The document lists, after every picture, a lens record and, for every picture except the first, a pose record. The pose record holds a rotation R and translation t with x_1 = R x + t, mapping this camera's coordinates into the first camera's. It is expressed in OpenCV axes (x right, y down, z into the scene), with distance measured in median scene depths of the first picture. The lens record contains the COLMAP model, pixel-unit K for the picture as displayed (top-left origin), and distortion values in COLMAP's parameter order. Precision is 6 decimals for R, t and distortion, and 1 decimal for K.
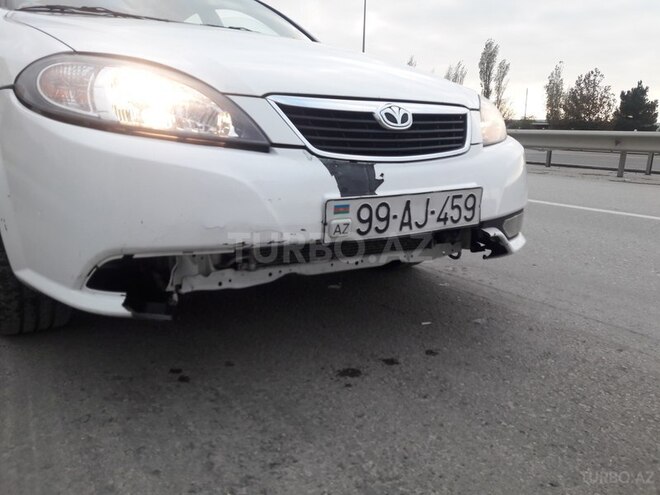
lens RADIAL K [[538.2, 0, 324.9], [0, 538.2, 247.0], [0, 0, 1]] dist [0.004892, 0.004482]
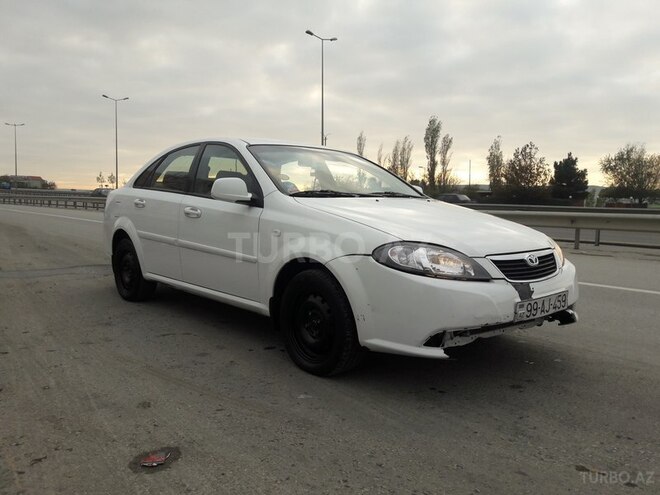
lens RADIAL K [[539.2, 0, 299.6], [0, 539.2, 247.6], [0, 0, 1]] dist [-0.040188, -0.010622]
pose [[0.998491, -0.027841, 0.047325, -0.829141], [0.033474, 0.991874, -0.122743, -0.059696], [-0.043523, 0.124142, 0.991309, -0.983390]]
